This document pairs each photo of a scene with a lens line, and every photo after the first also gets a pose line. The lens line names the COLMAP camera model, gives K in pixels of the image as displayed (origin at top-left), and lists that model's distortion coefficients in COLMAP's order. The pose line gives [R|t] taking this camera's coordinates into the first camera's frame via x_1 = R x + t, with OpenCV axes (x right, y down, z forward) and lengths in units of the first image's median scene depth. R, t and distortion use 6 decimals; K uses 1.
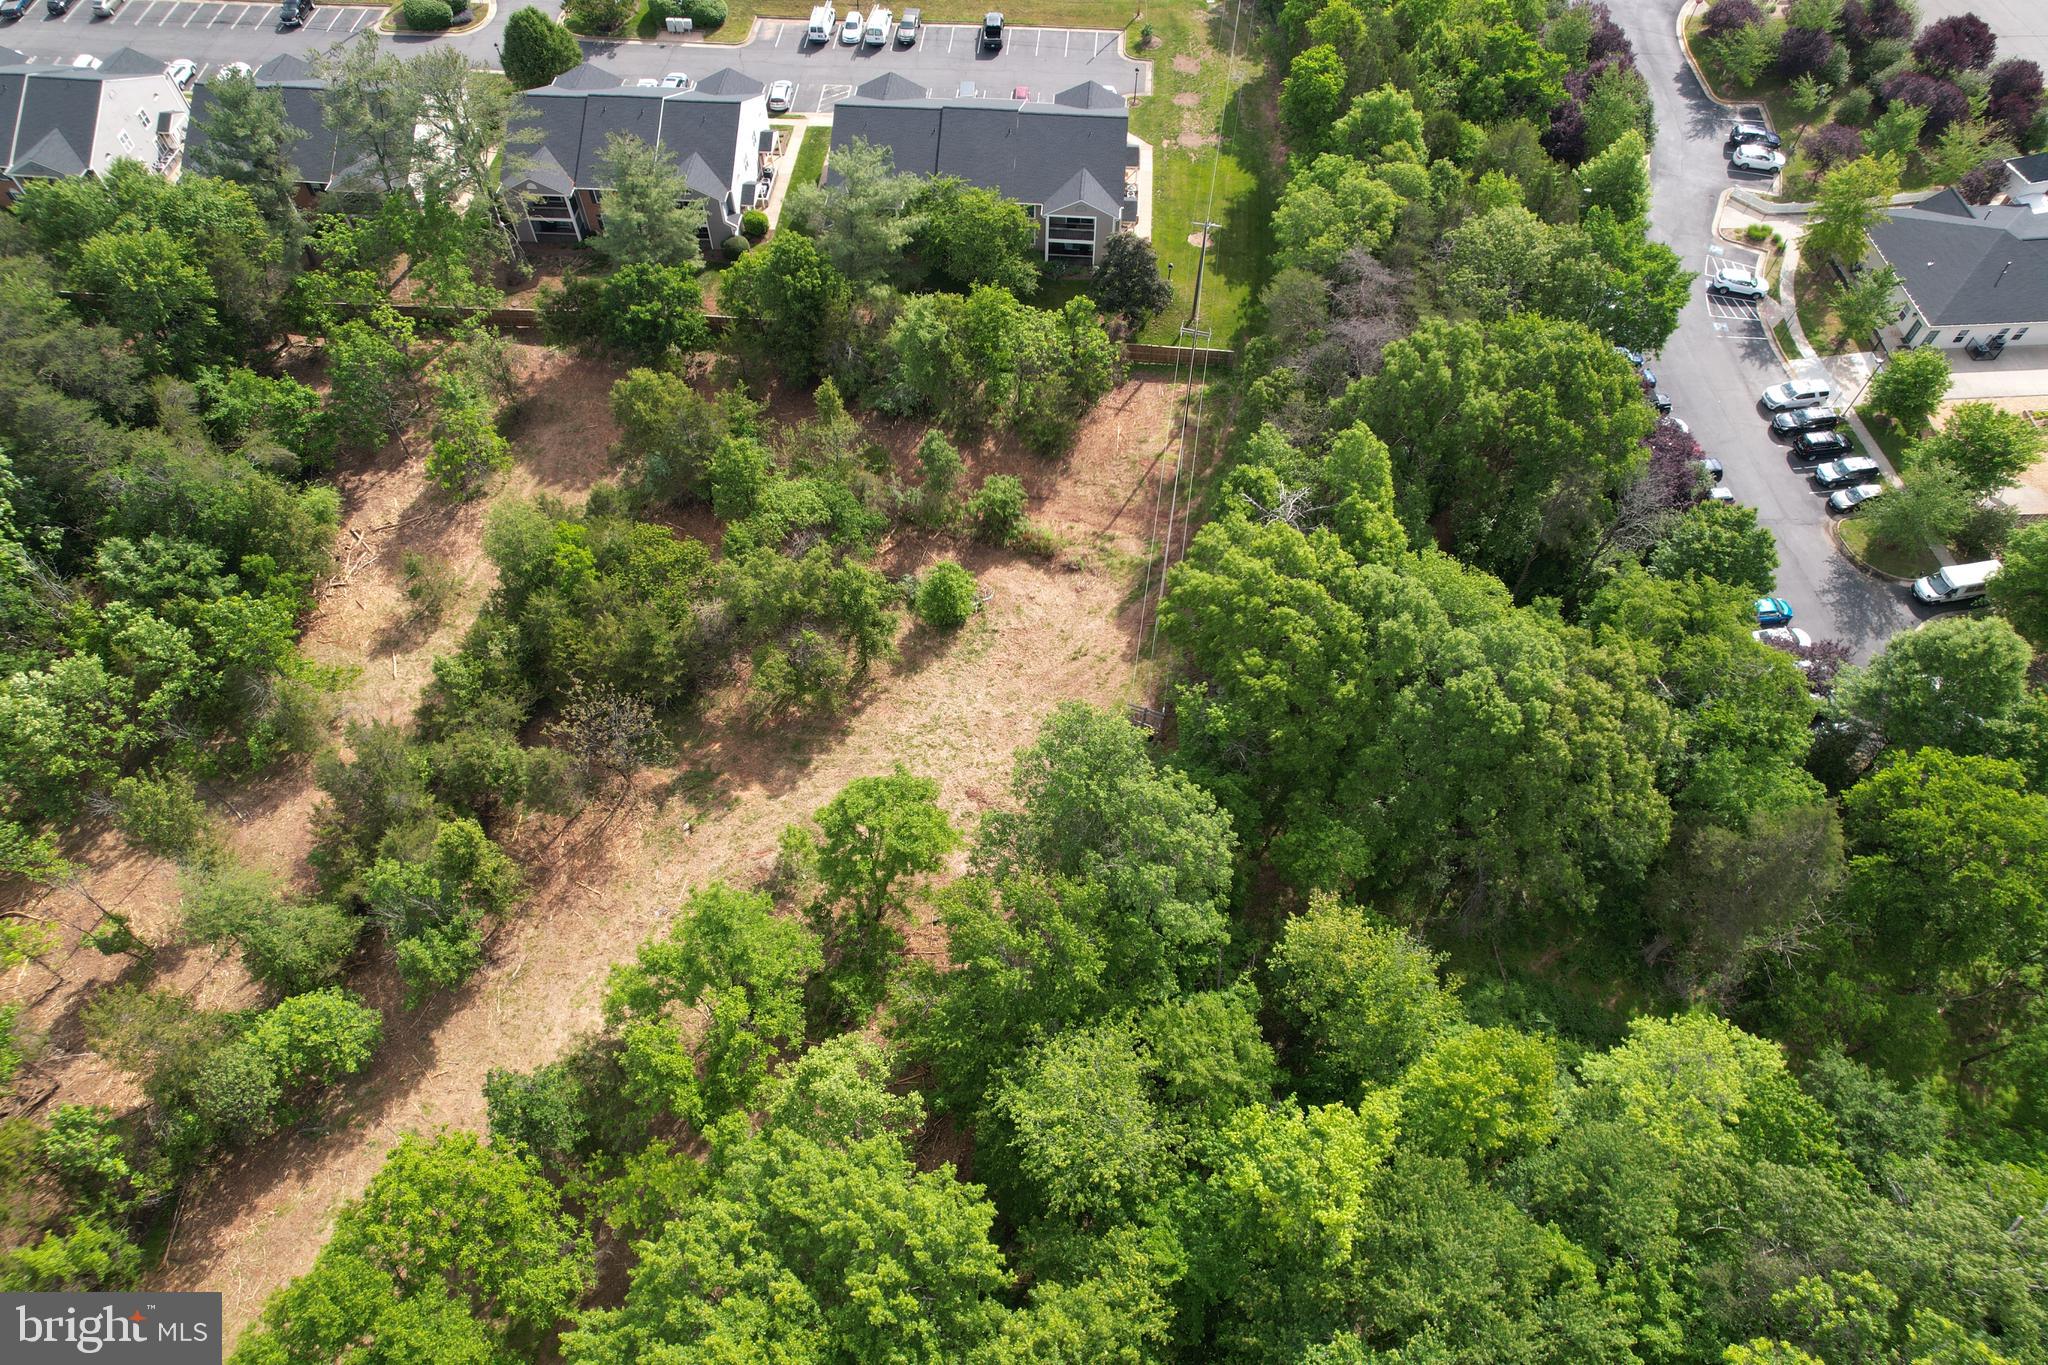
lens RADIAL K [[1314.1, 0, 1025.5], [0, 1314.1, 690.8], [0, 0, 1]] dist [-0.065270, 0.057128]
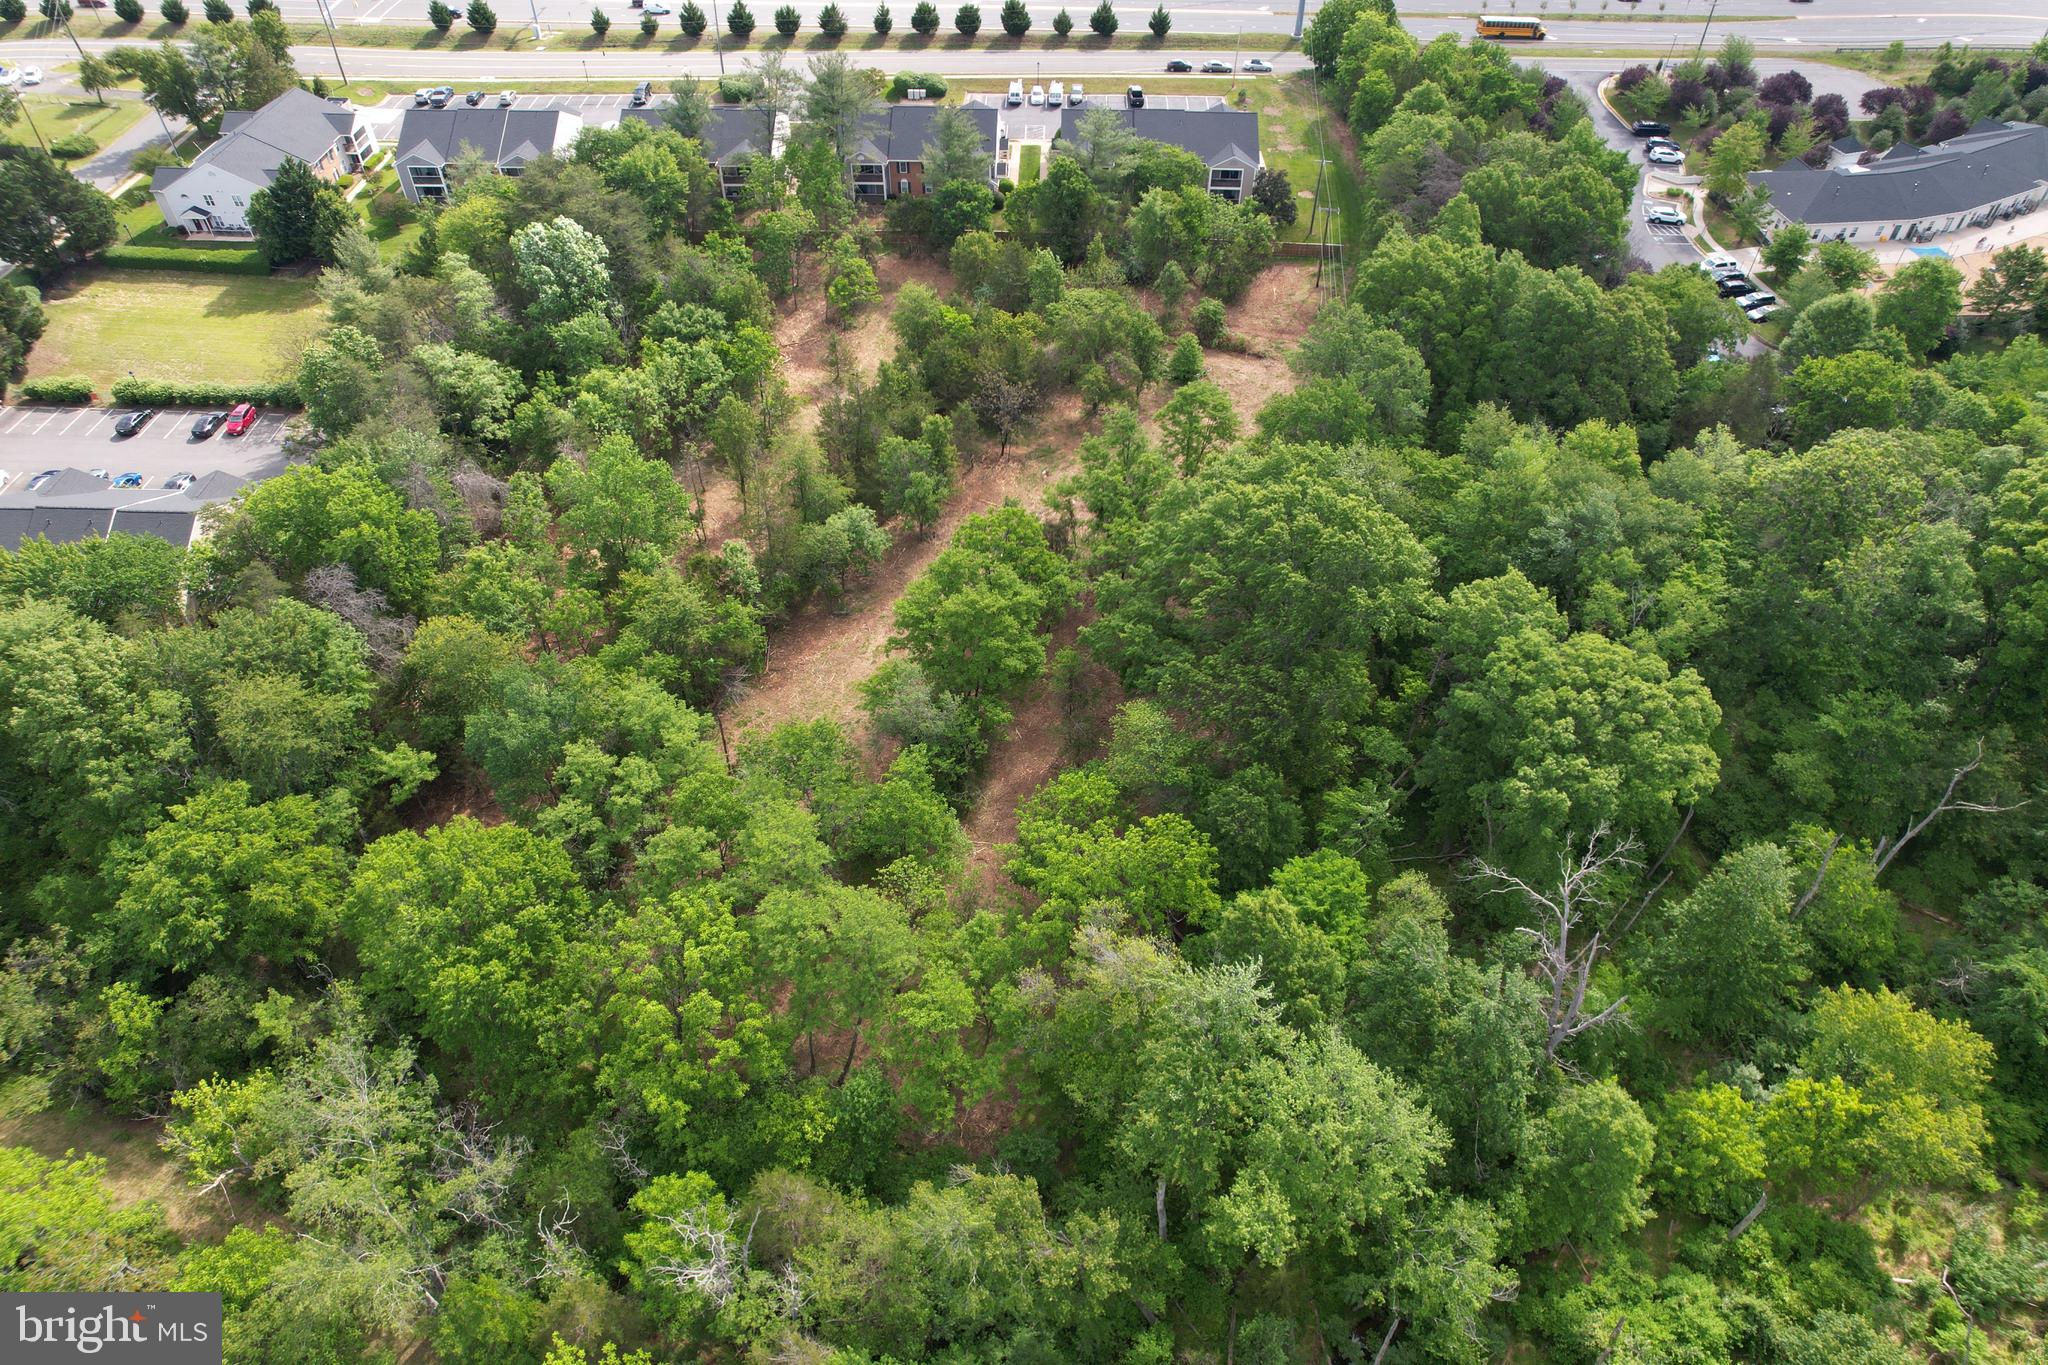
lens RADIAL K [[1306.1, 0, 1027.7], [0, 1306.1, 702.8], [0, 0, 1]] dist [-0.074700, 0.063348]
pose [[0.998752, -0.034264, 0.036330, -0.310076], [0.040424, 0.981857, -0.185265, 0.583436], [-0.029323, 0.186502, 0.982017, -0.390596]]
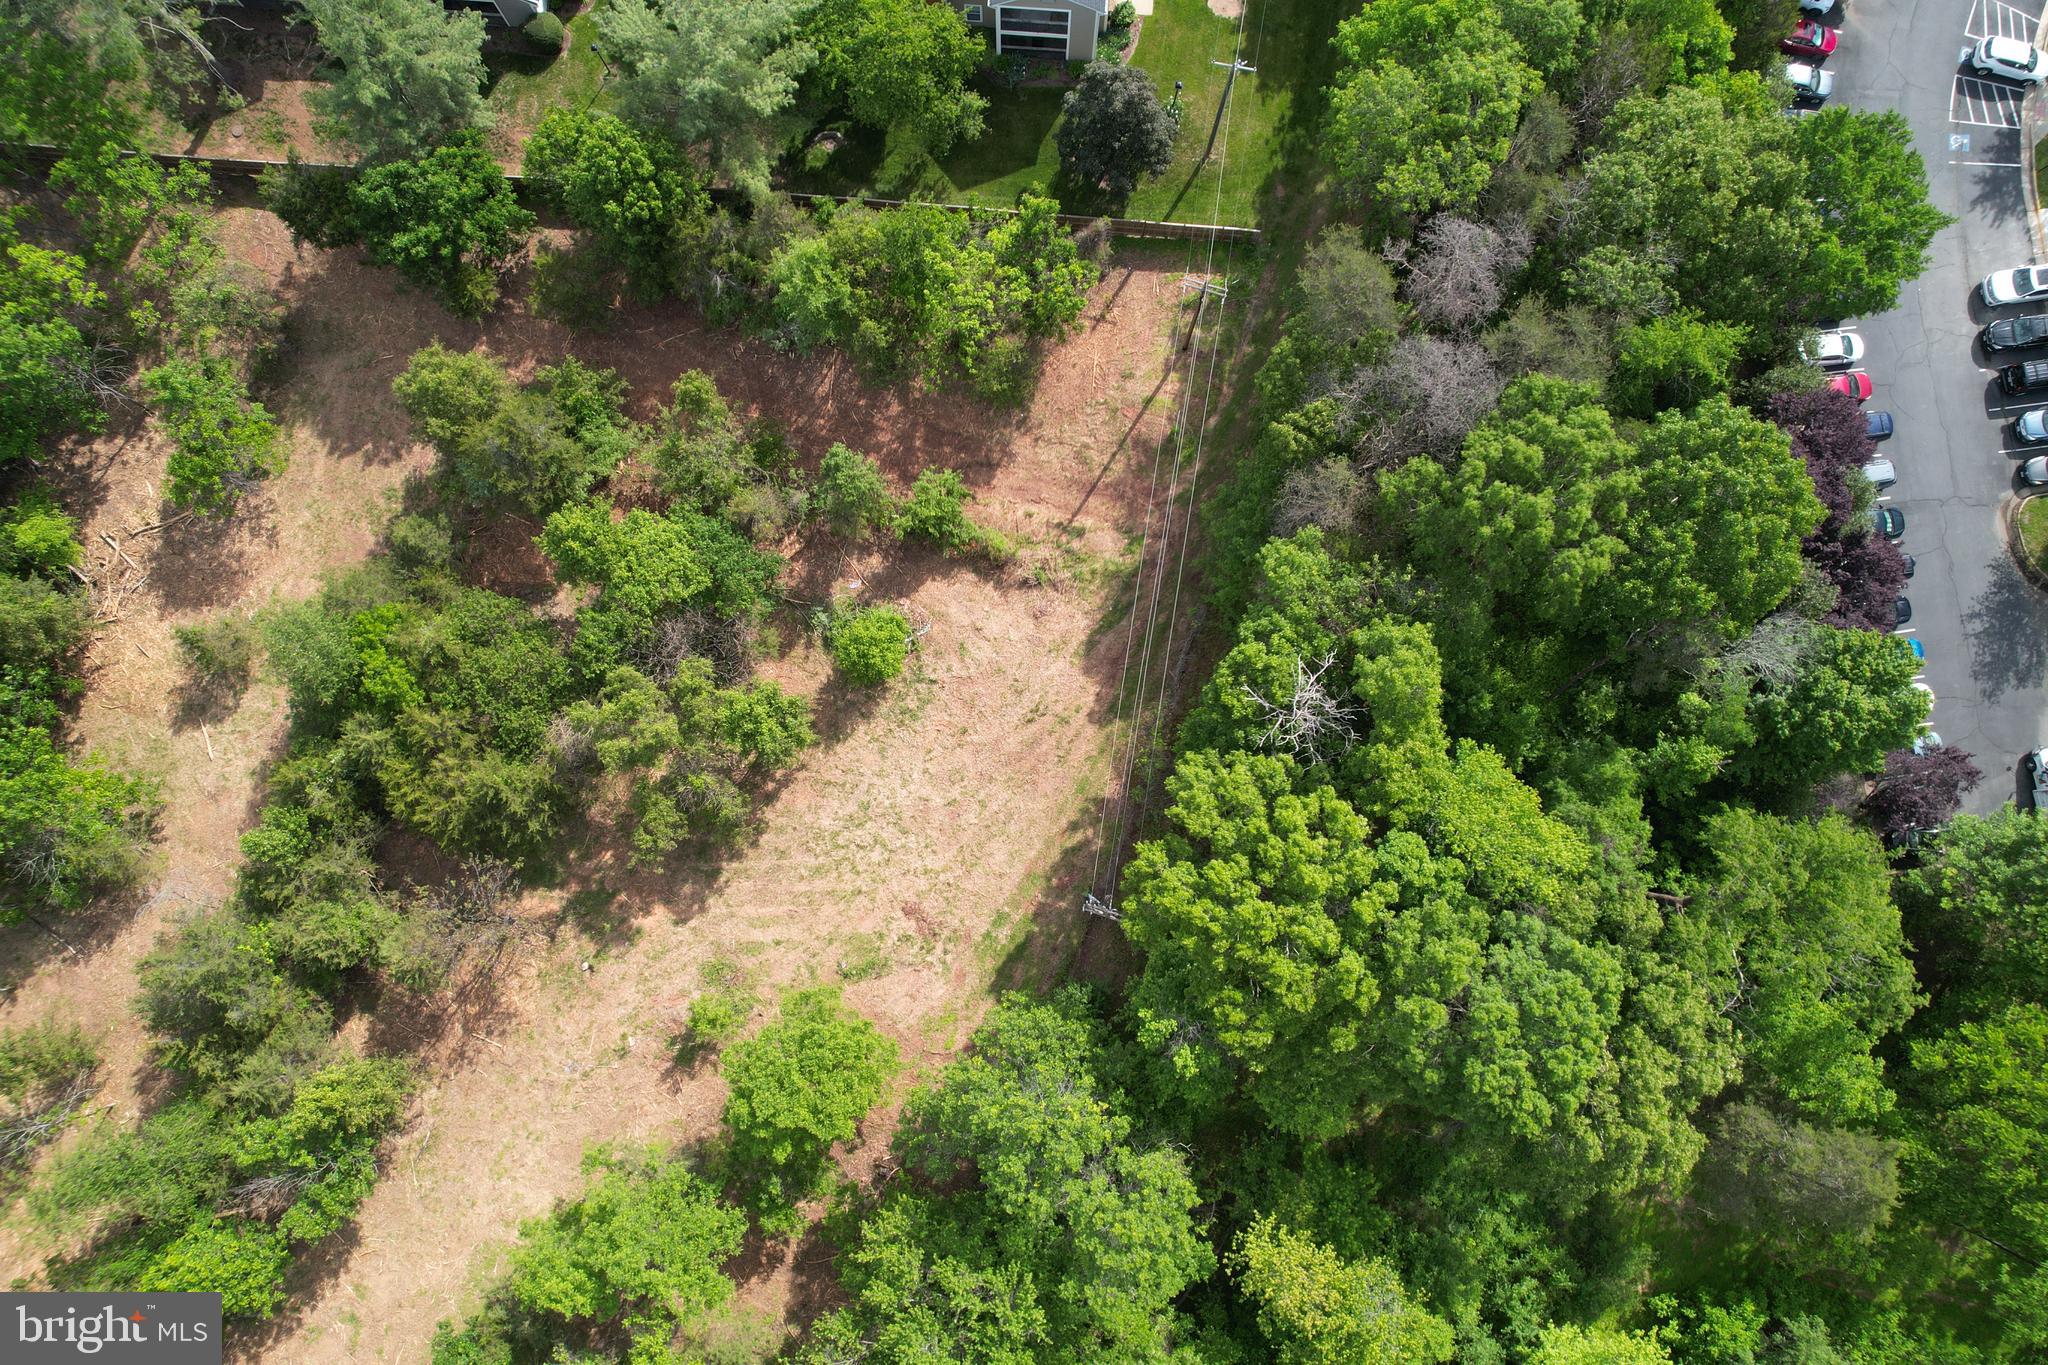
lens RADIAL K [[1314.1, 0, 1025.5], [0, 1314.1, 690.8], [0, 0, 1]] dist [-0.065270, 0.057128]
pose [[0.999989, -0.004446, 0.001575, 0.032853], [0.003124, 0.874476, 0.485058, -0.436842], [-0.003534, -0.485048, 0.874480, 0.291396]]
